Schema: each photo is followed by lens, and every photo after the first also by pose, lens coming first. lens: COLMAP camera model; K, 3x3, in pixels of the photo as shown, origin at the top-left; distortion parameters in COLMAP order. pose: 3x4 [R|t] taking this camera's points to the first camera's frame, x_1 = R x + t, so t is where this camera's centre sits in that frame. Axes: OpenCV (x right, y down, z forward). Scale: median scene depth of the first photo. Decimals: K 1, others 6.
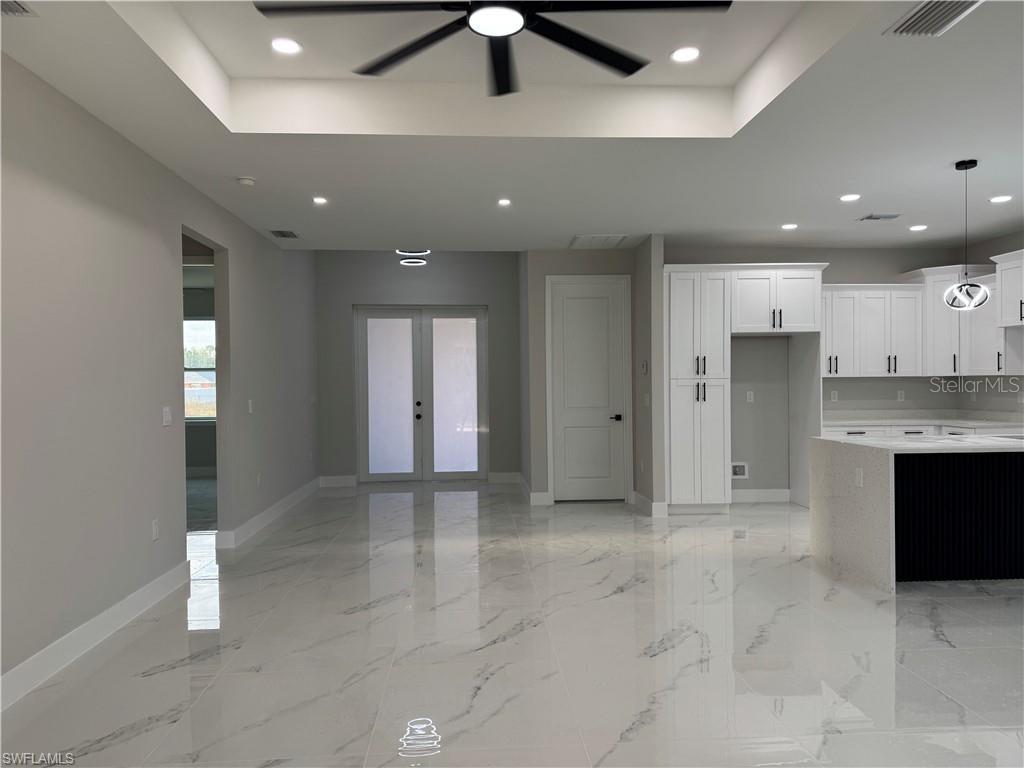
lens RADIAL K [[712.0, 0, 514.9], [0, 712.0, 390.5], [0, 0, 1]] dist [0.090831, -0.115574]
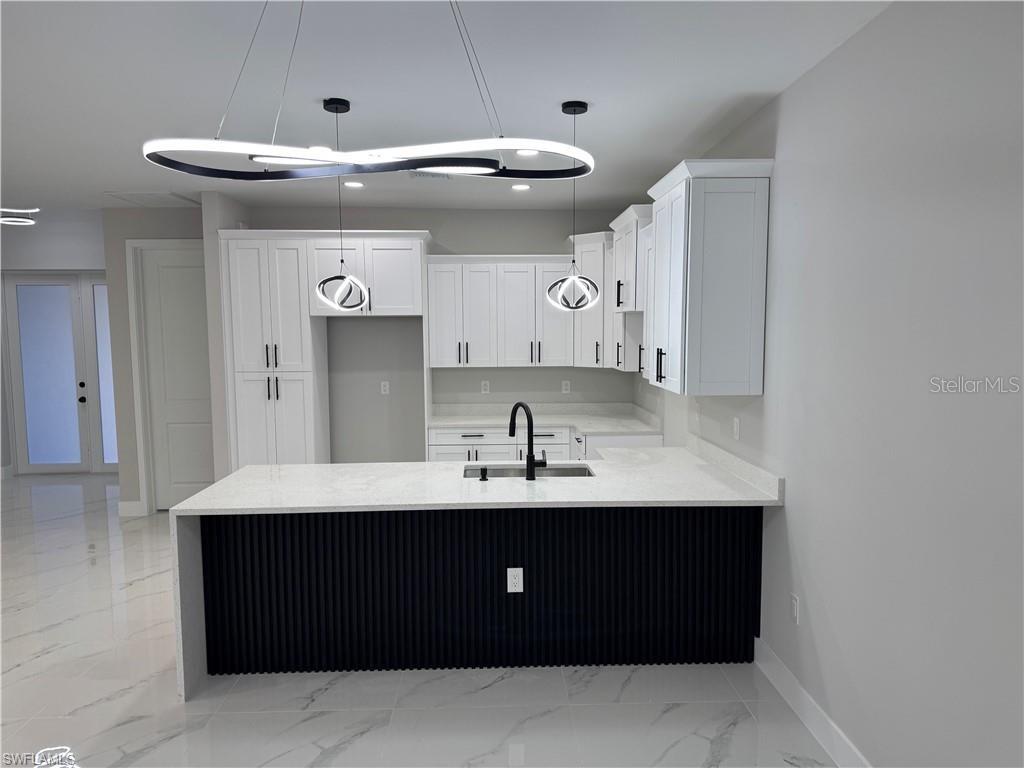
lens RADIAL K [[712.0, 0, 508.7], [0, 712.0, 391.3], [0, 0, 1]] dist [0.090831, -0.115574]
pose [[0.999611, 0.005570, -0.027322, 0.555035], [-0.003418, 0.996931, 0.078214, -0.059924], [0.027674, -0.078090, 0.996562, 0.188861]]
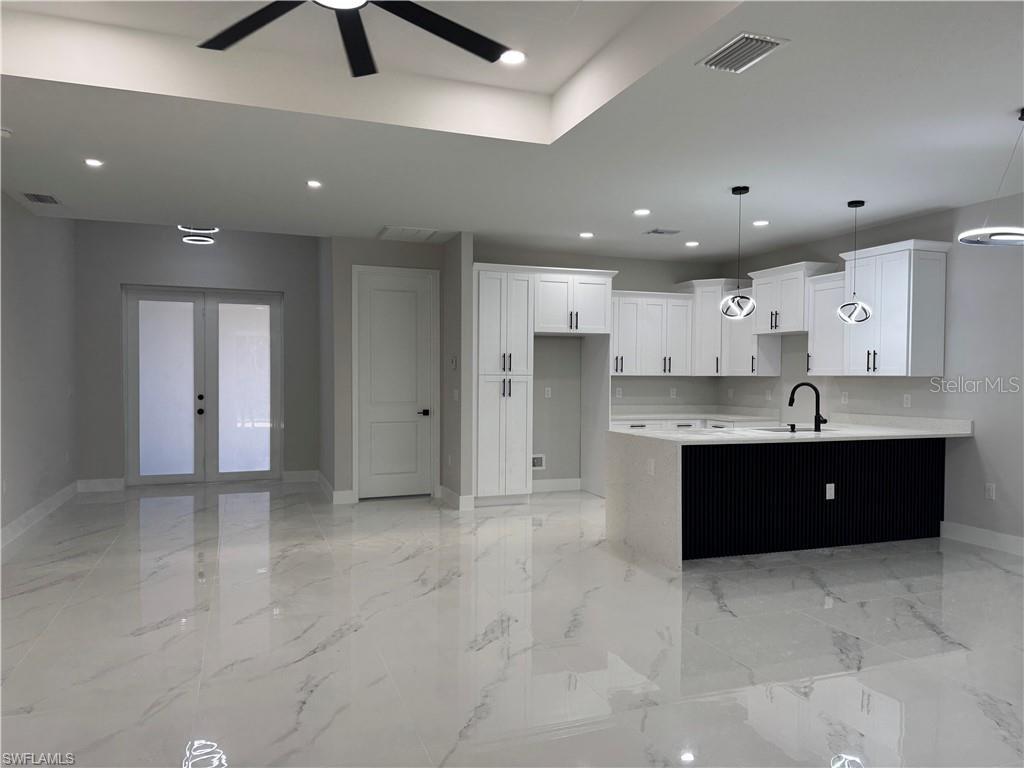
lens RADIAL K [[712.0, 0, 511.9], [0, 712.0, 390.7], [0, 0, 1]] dist [0.090831, -0.115574]
pose [[0.957460, 0.009581, 0.288407, -0.029516], [-0.012063, 0.999904, 0.006832, -0.001081], [-0.288314, -0.010021, 0.957483, 0.011852]]
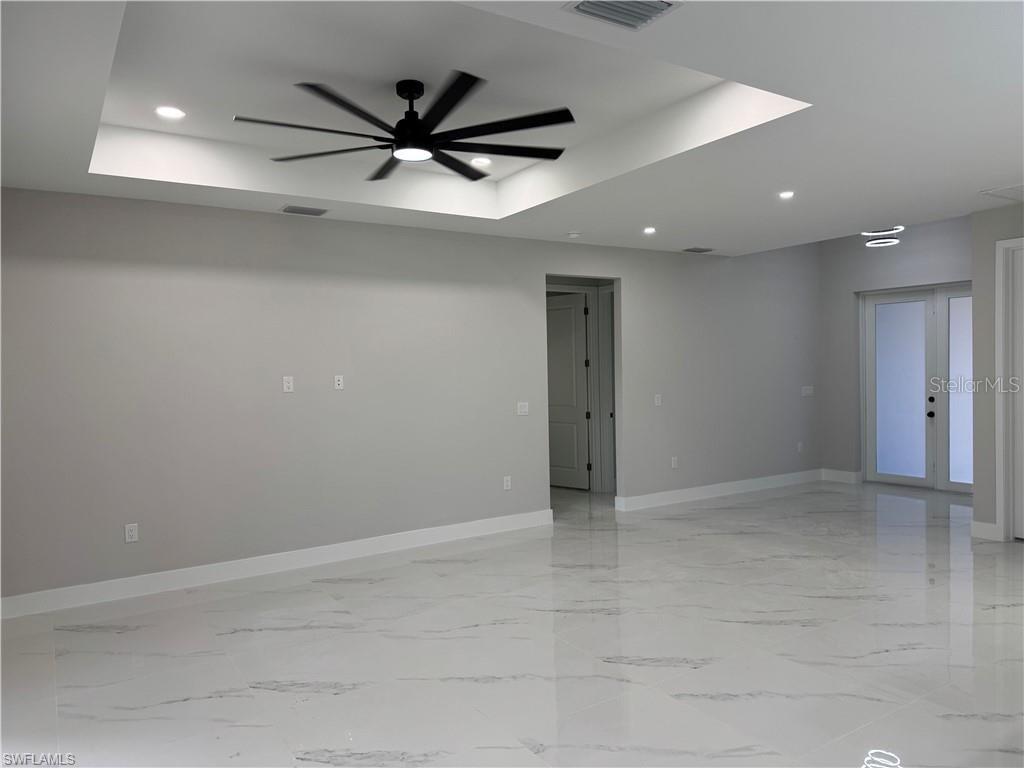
lens RADIAL K [[712.0, 0, 515.8], [0, 712.0, 391.6], [0, 0, 1]] dist [0.090831, -0.115574]
pose [[0.493756, 0.030178, -0.869077, 0.515340], [0.005244, 0.999276, 0.037678, -0.036054], [0.869585, -0.023162, 0.493240, 0.180594]]
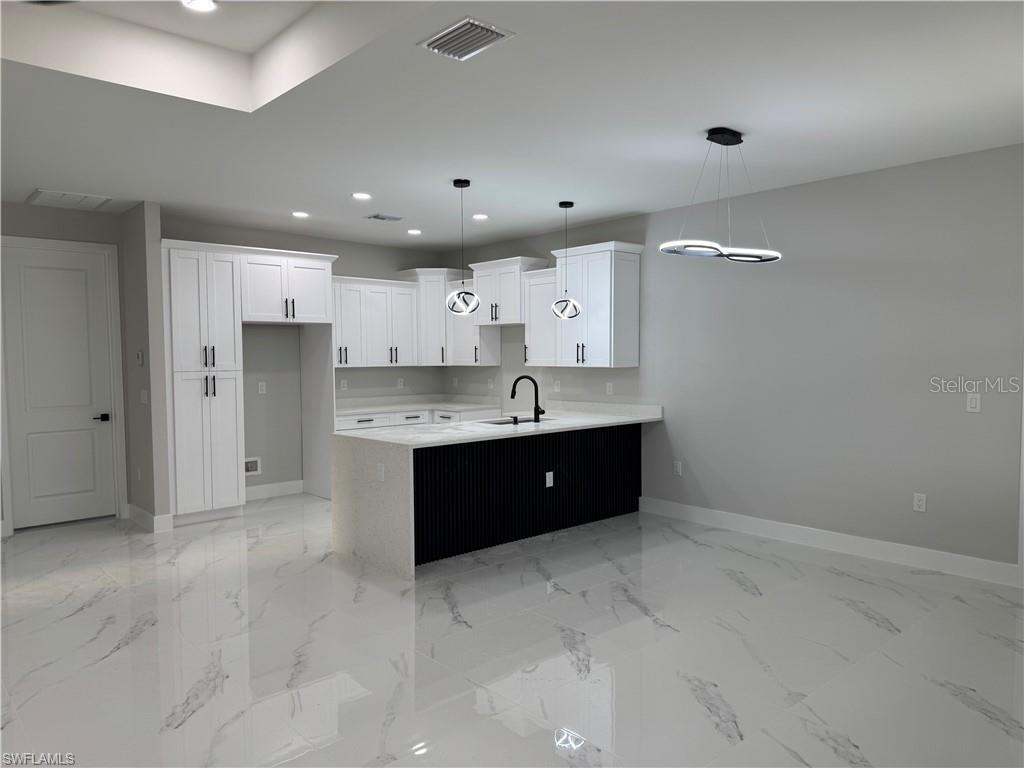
lens RADIAL K [[712.0, 0, 511.3], [0, 712.0, 390.3], [0, 0, 1]] dist [0.090831, -0.115574]
pose [[0.781115, -0.028176, 0.623751, -0.009275], [0.006630, 0.999299, 0.036837, -0.023496], [-0.624352, -0.024639, 0.780754, 0.058437]]
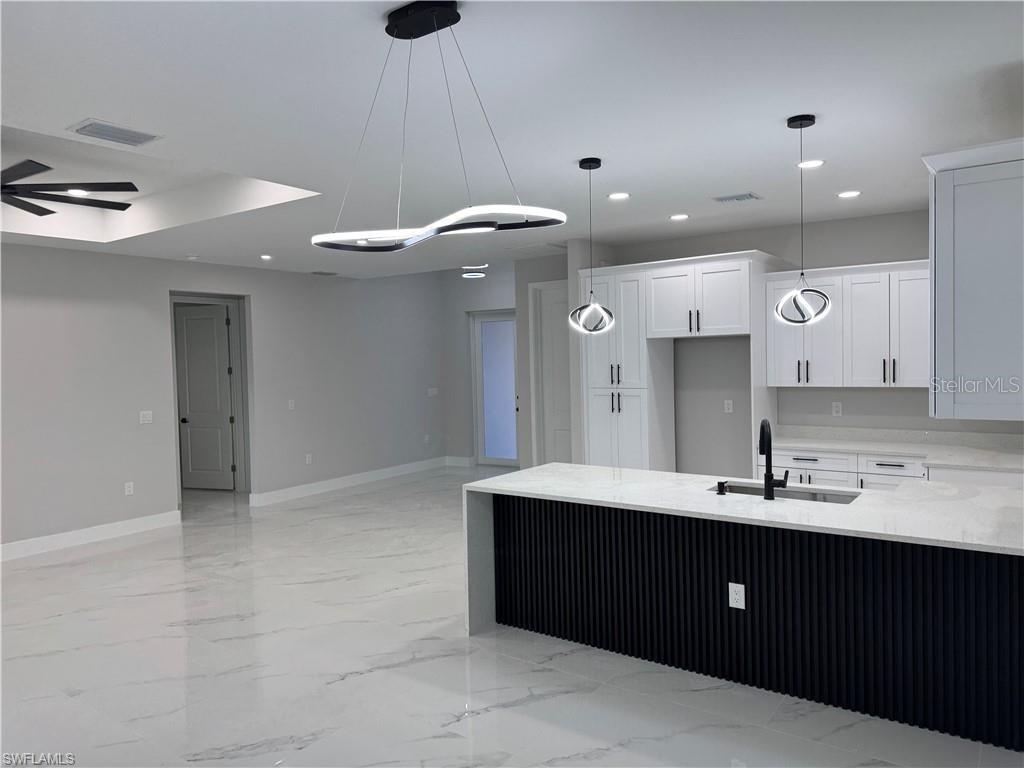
lens RADIAL K [[712.0, 0, 509.3], [0, 712.0, 382.9], [0, 0, 1]] dist [0.090831, -0.115574]
pose [[0.777295, 0.014624, -0.628966, 0.742245], [0.009198, 0.999359, 0.034603, -0.057546], [0.629069, -0.032682, 0.776662, 0.188240]]
